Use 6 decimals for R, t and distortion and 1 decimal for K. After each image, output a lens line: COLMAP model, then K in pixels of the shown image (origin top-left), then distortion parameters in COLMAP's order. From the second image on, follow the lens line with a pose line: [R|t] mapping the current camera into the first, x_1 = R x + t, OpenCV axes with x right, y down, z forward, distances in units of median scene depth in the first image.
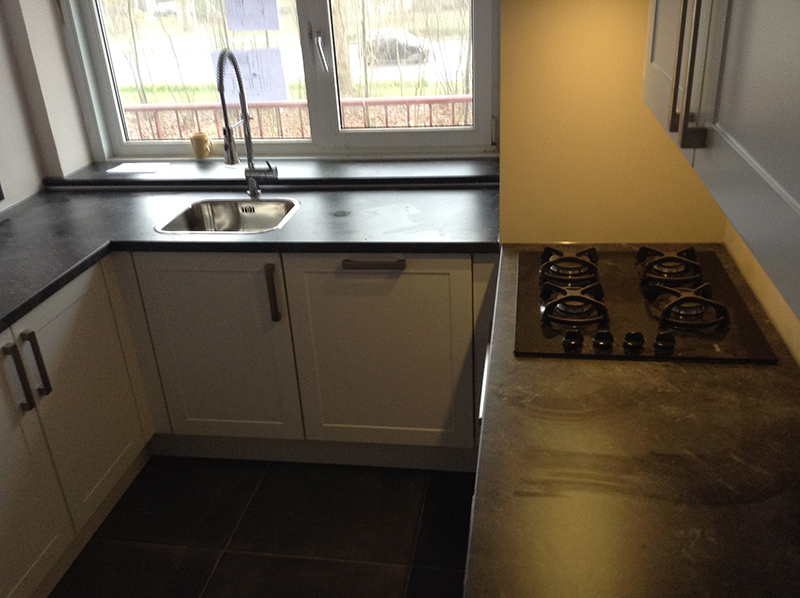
lens RADIAL K [[731.3, 0, 400.0], [0, 731.3, 299.0], [0, 0, 1]] dist [0.138931, -0.274557]
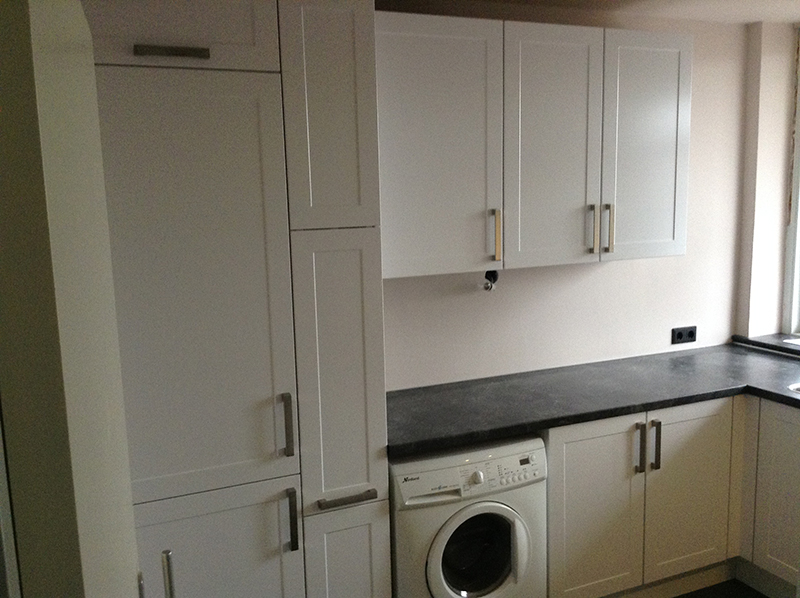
lens RADIAL K [[731.3, 0, 400.0], [0, 731.3, 299.0], [0, 0, 1]] dist [0.138931, -0.274557]
pose [[0.542151, 0.166614, -0.823597, 0.308311], [-0.359503, 0.931902, -0.048126, 0.059412], [0.759493, 0.322177, 0.565130, -0.219985]]
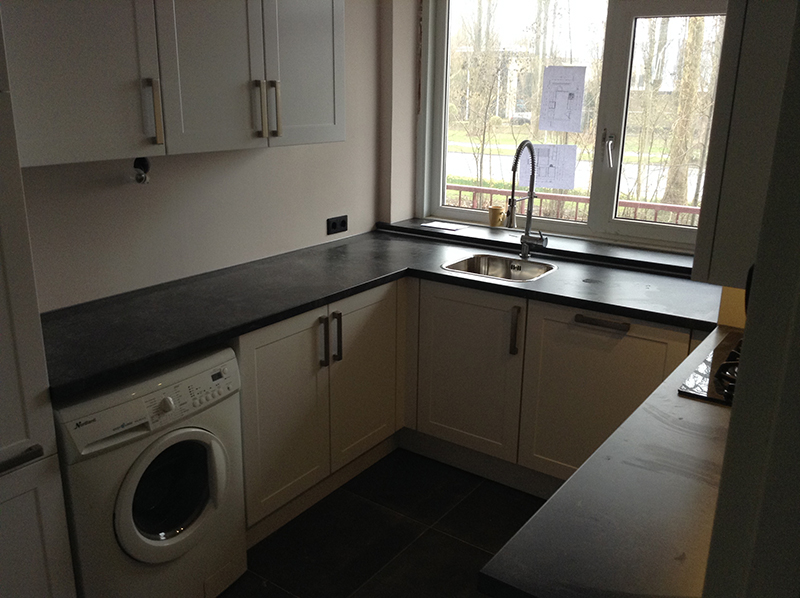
lens RADIAL K [[731.3, 0, 400.0], [0, 731.3, 299.0], [0, 0, 1]] dist [0.138931, -0.274557]
pose [[0.897588, 0.189536, -0.398011, 0.129596], [-0.242945, 0.966054, -0.087844, 0.093279], [0.367851, 0.175542, 0.913165, -0.194335]]
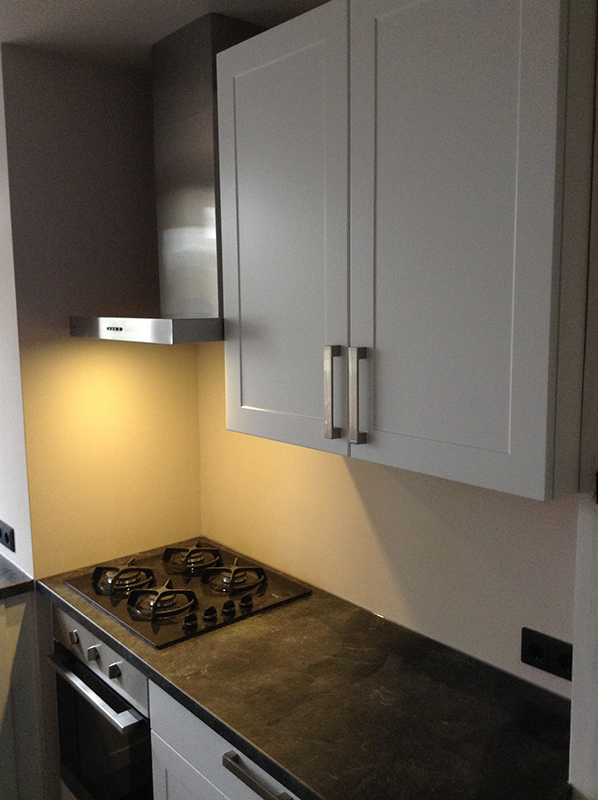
lens RADIAL K [[731.3, 0, 299.0], [0, 731.3, 400.0], [0, 0, 1]] dist [0.138931, -0.274557]
pose [[0.649517, -0.055433, 0.758324, -0.369099], [0.299640, 0.935290, -0.188278, -0.002886], [-0.698816, 0.349514, 0.624097, -0.019236]]
